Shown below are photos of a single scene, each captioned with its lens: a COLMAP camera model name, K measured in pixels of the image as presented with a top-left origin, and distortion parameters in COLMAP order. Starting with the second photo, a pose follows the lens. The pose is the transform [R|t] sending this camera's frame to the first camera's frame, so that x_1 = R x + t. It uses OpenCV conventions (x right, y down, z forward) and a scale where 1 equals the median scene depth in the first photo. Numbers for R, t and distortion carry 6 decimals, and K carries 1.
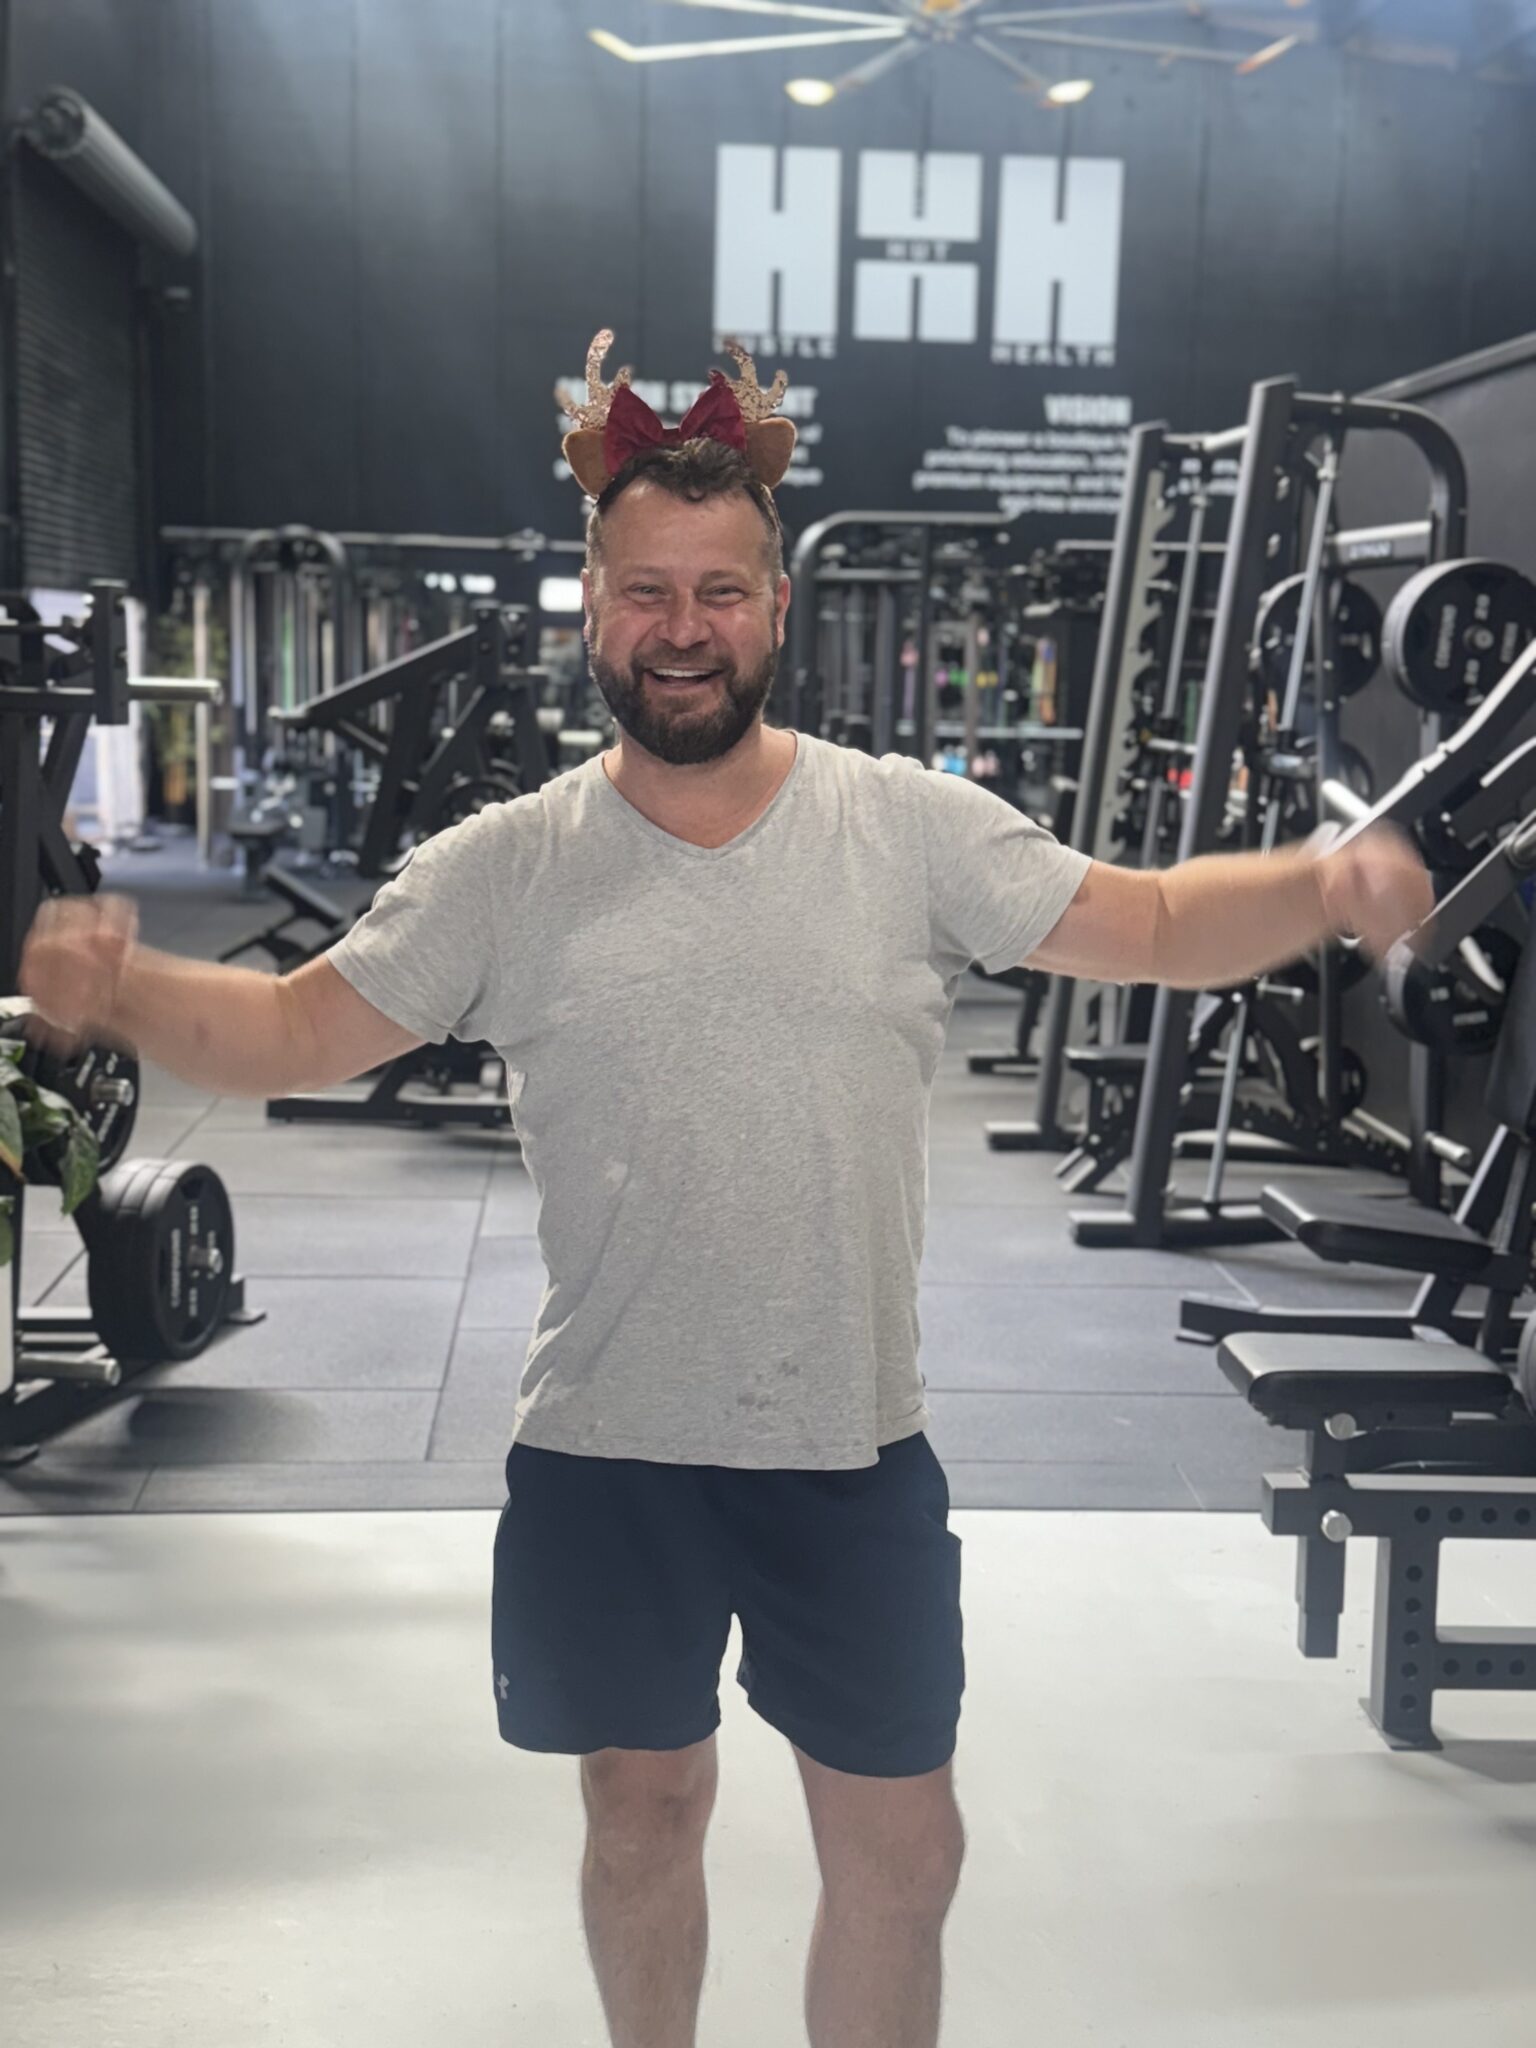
lens RADIAL K [[2624.5, 0, 768.0], [0, 2624.5, 1024.0], [0, 0, 1]] dist [0.243673, -0.447221]
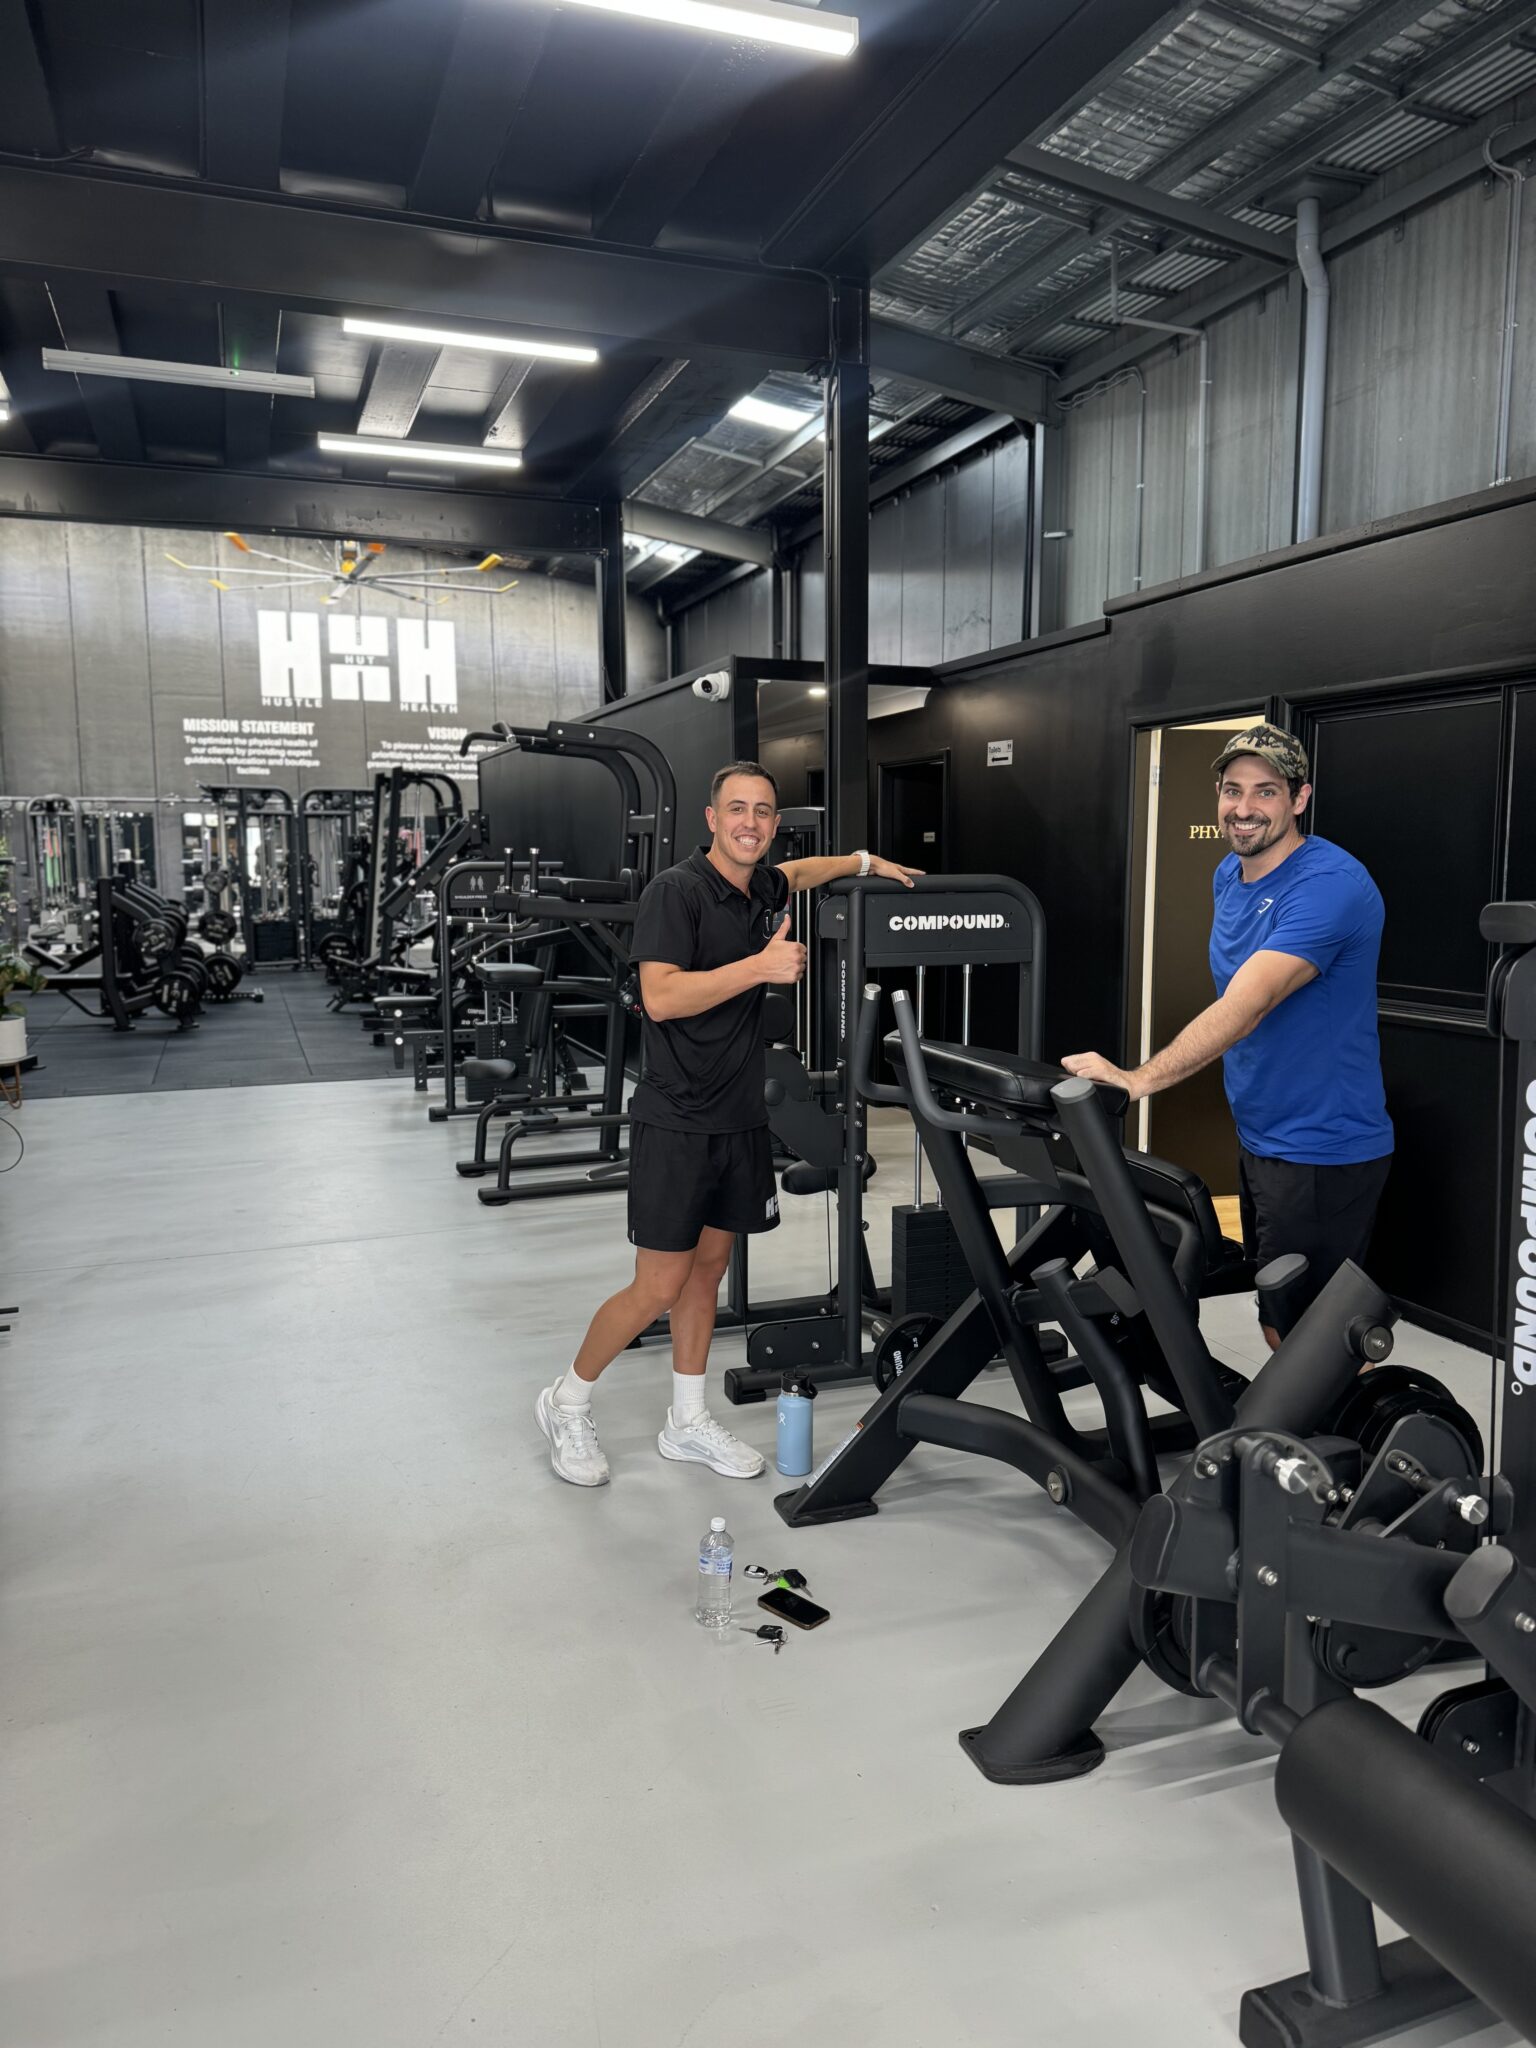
lens RADIAL K [[1454.6, 0, 768.0], [0, 1454.6, 1024.0], [0, 0, 1]] dist [0.220341, -0.486585]
pose [[0.959611, -0.061889, 0.274439, 0.025412], [0.066608, 0.997748, -0.007898, 0.035113], [-0.273332, 0.025859, 0.961572, -0.235962]]
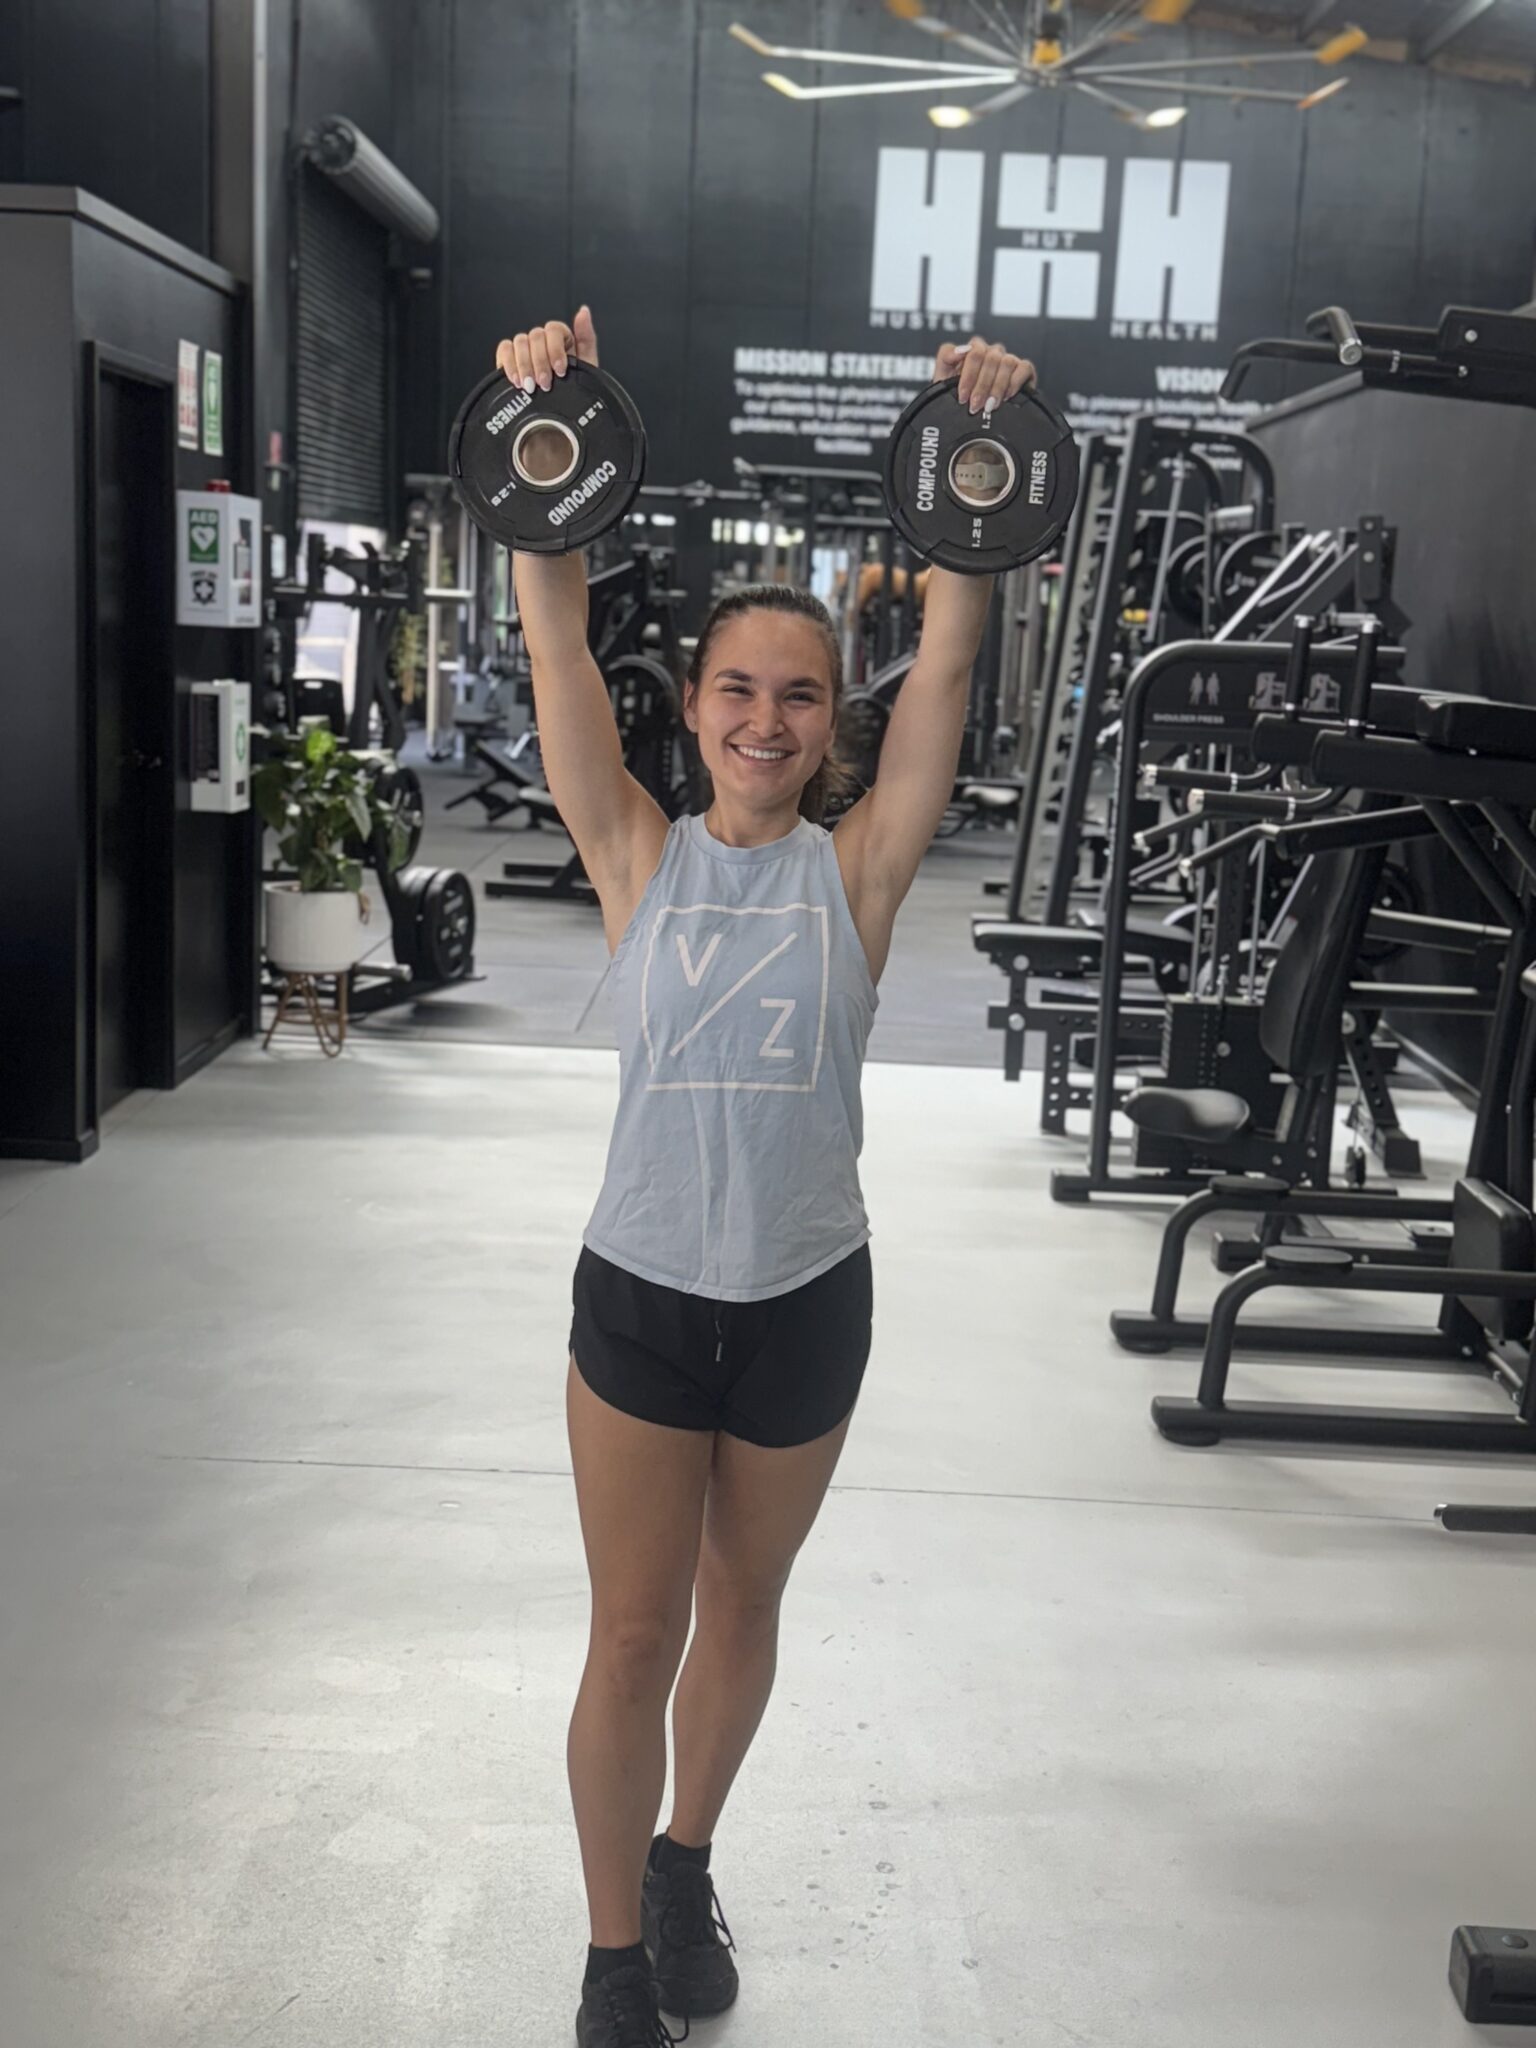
lens RADIAL K [[2624.5, 0, 768.0], [0, 2624.5, 1024.0], [0, 0, 1]] dist [0.243673, -0.447221]
pose [[0.996851, 0.033535, -0.071854, 0.029681], [-0.031774, 0.999170, 0.025500, 0.025154], [0.072649, -0.023136, 0.997089, -0.176354]]
